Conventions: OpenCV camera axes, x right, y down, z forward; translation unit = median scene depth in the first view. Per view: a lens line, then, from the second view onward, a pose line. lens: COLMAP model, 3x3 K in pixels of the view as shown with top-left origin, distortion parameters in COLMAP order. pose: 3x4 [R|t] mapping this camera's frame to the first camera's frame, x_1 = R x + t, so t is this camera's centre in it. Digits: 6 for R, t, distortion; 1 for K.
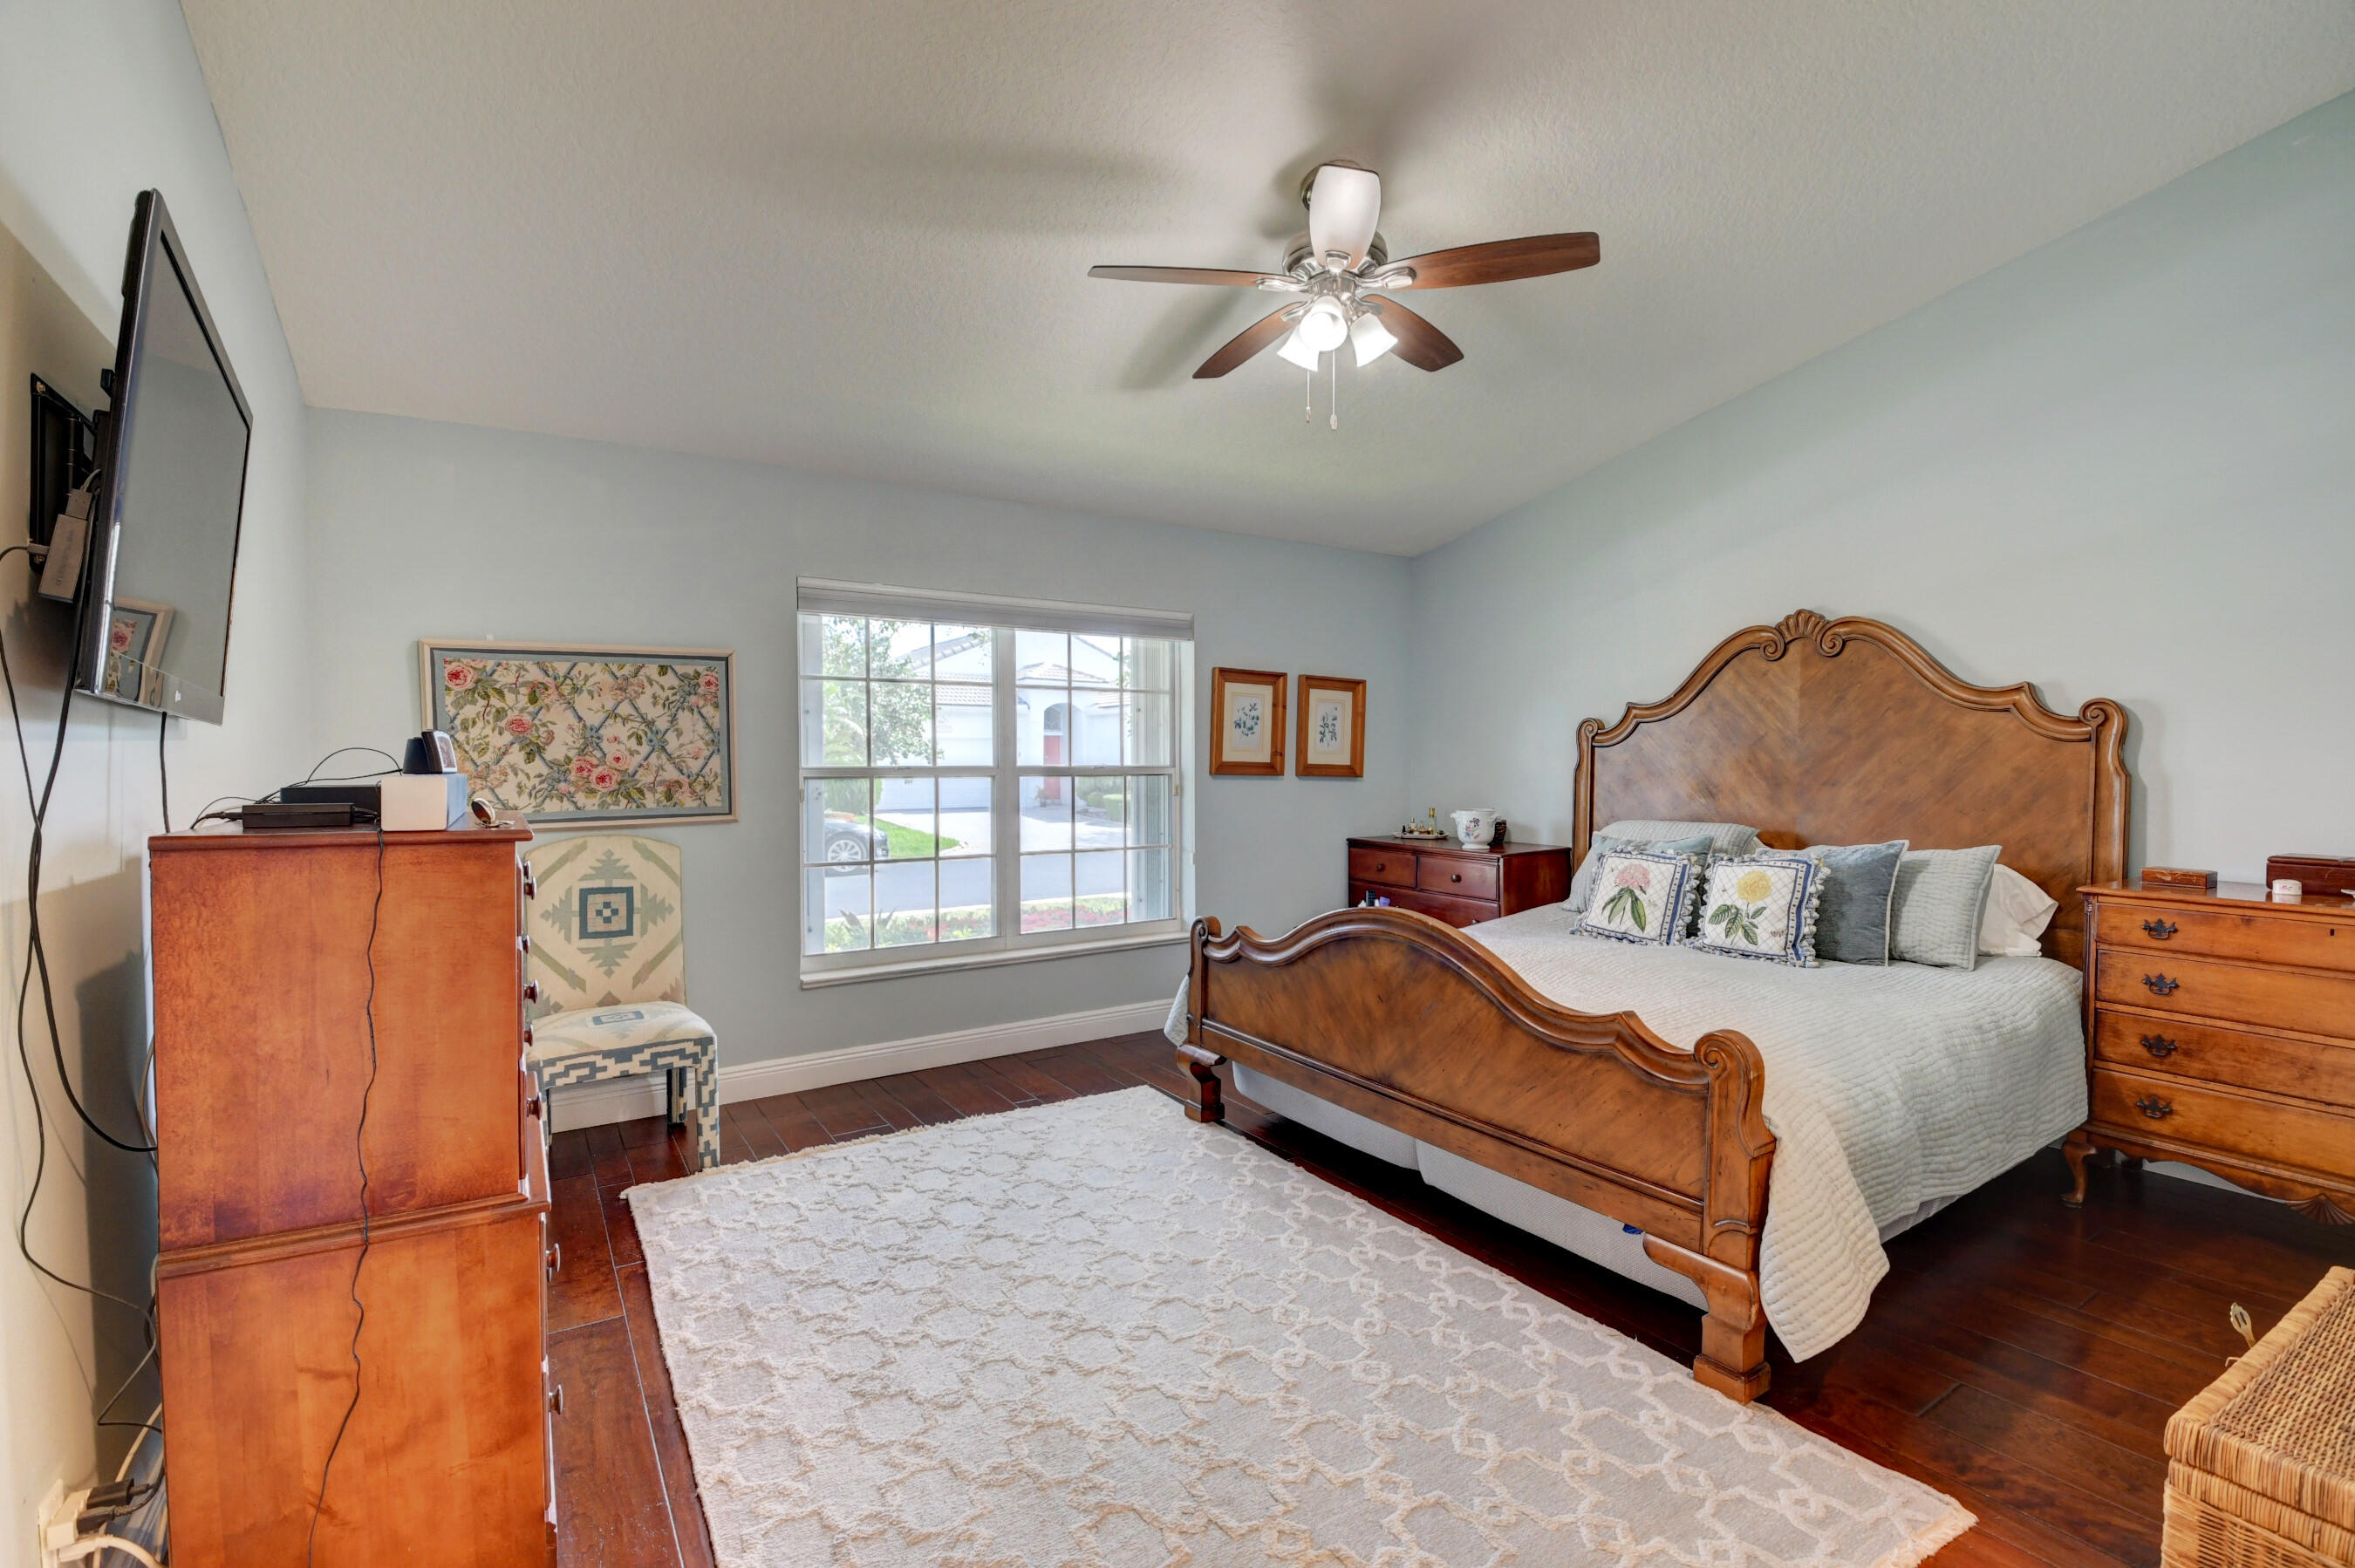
lens RADIAL K [[1054.5, 0, 1164.5], [0, 1054.5, 786.6], [0, 0, 1]] dist [-0.001198, -0.014399]
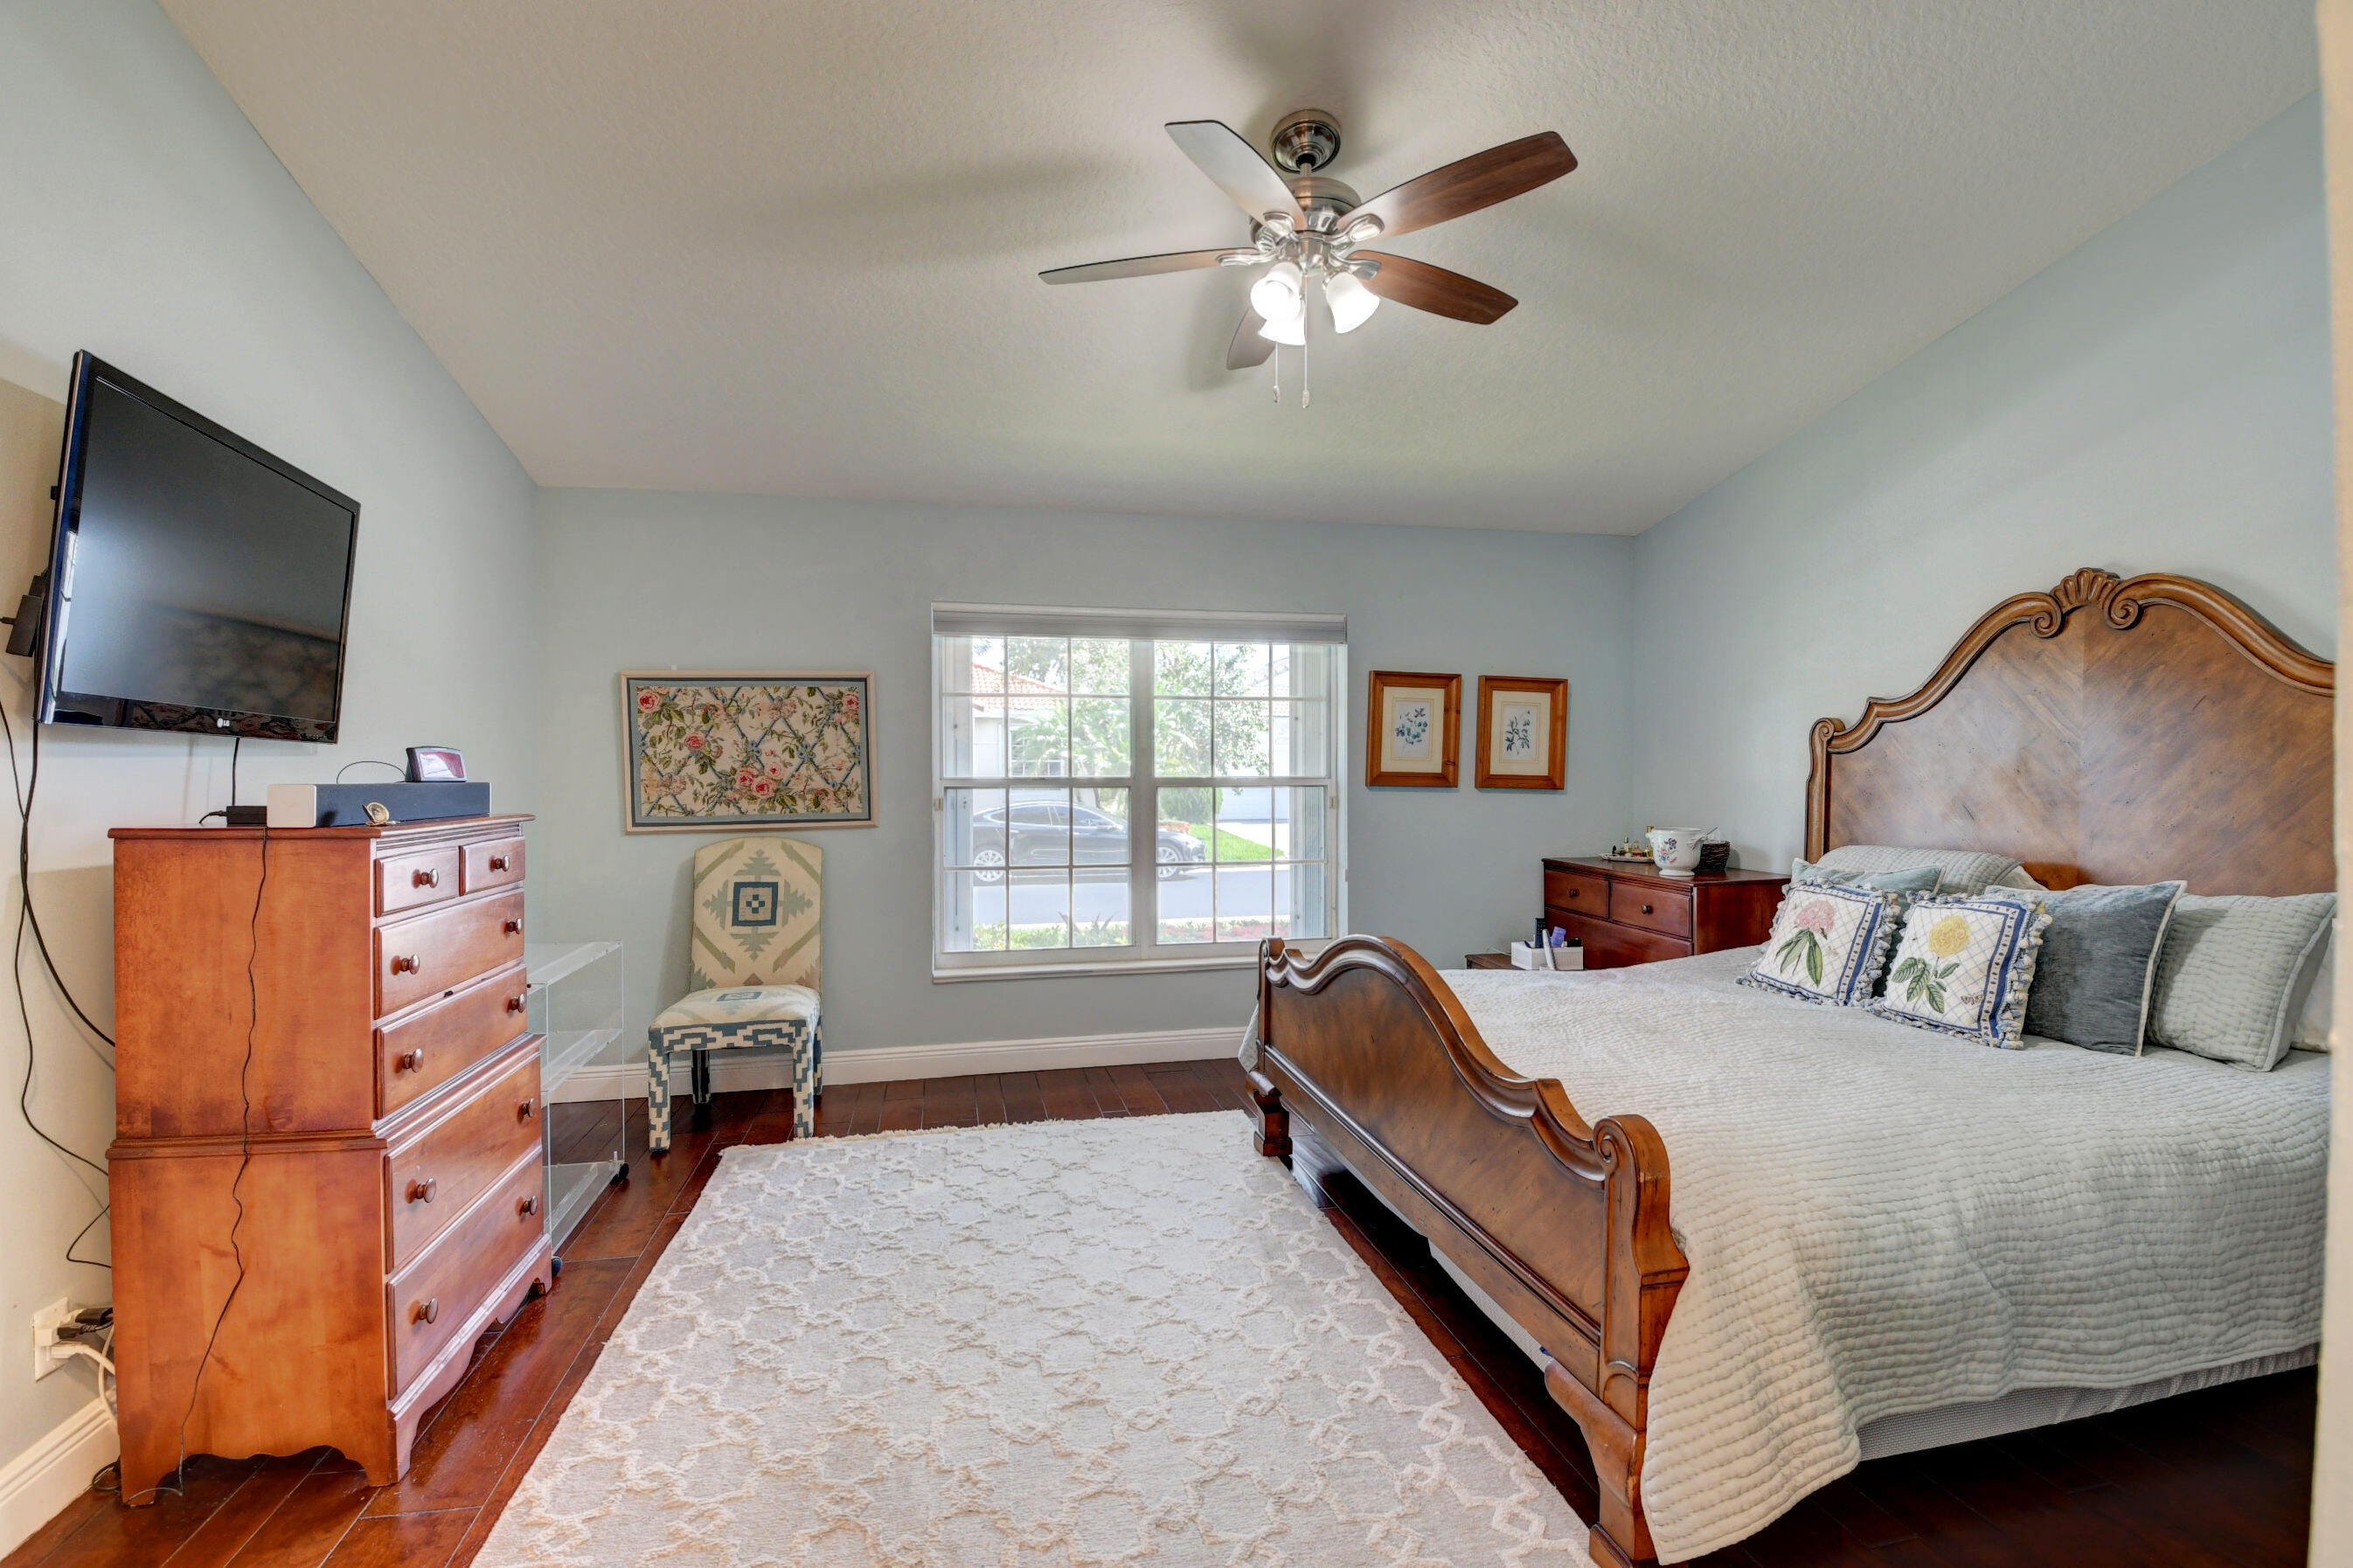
lens RADIAL K [[1053.6, 0, 1168.1], [0, 1053.6, 785.8], [0, 0, 1]] dist [-0.001198, -0.014399]
pose [[0.934378, 0.003816, -0.356263, 0.316727], [-0.007778, 0.999923, -0.009689, -0.001750], [0.356198, 0.011824, 0.934336, 0.094939]]
